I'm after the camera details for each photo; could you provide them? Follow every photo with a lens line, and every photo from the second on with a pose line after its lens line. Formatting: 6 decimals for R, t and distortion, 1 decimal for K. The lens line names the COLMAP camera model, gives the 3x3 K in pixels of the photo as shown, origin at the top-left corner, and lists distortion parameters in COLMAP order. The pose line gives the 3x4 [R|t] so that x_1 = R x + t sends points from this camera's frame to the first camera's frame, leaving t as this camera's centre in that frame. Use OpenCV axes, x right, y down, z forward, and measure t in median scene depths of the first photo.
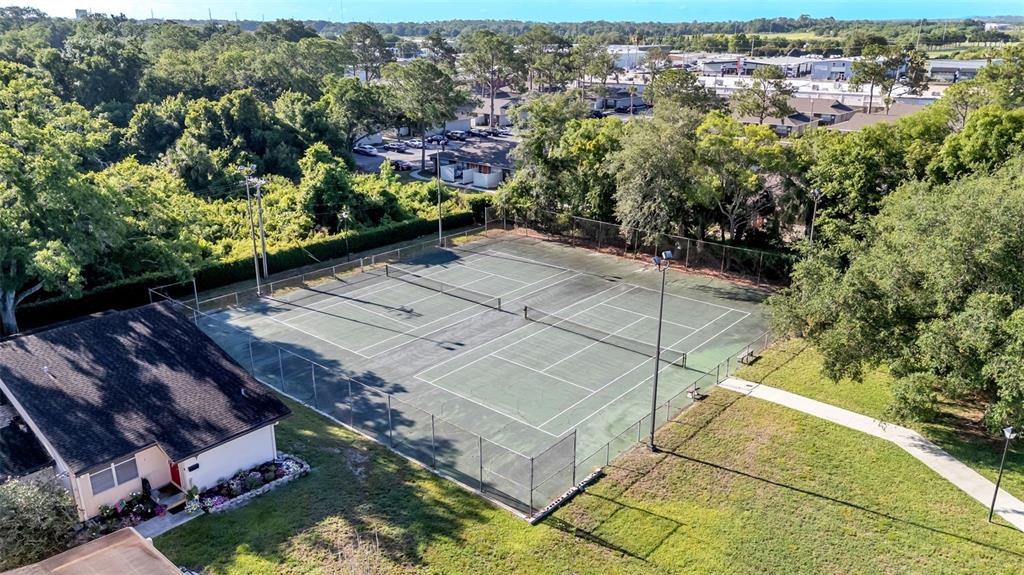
lens RADIAL K [[744.8, 0, 514.7], [0, 744.8, 291.4], [0, 0, 1]] dist [0.079943, -0.075521]
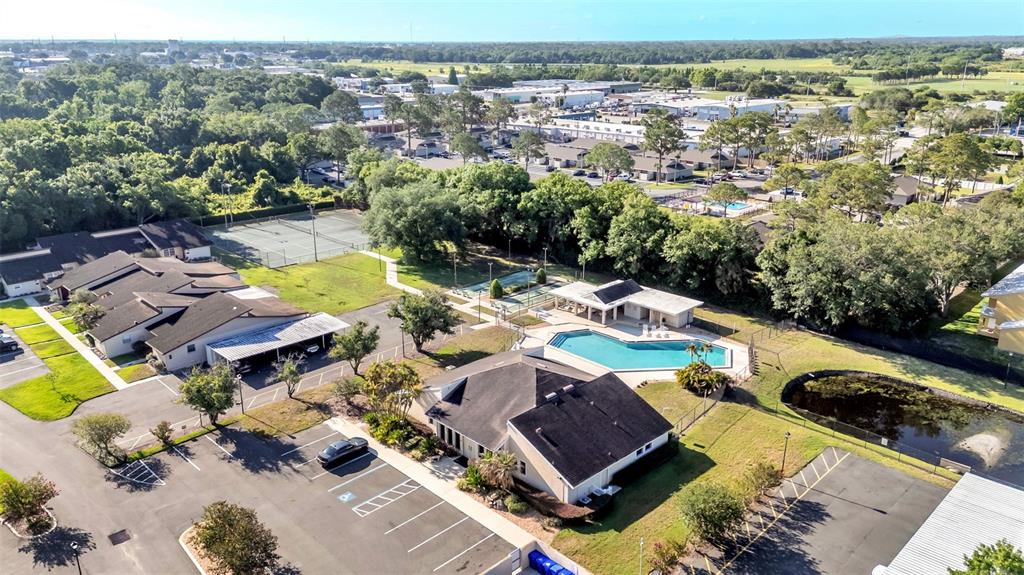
lens RADIAL K [[744.8, 0, 514.7], [0, 744.8, 291.4], [0, 0, 1]] dist [0.079943, -0.075521]
pose [[0.995960, 0.026422, -0.085823, 0.705705], [-0.028016, 0.999456, -0.017423, 0.192660], [0.085316, 0.019757, 0.996158, -1.214976]]
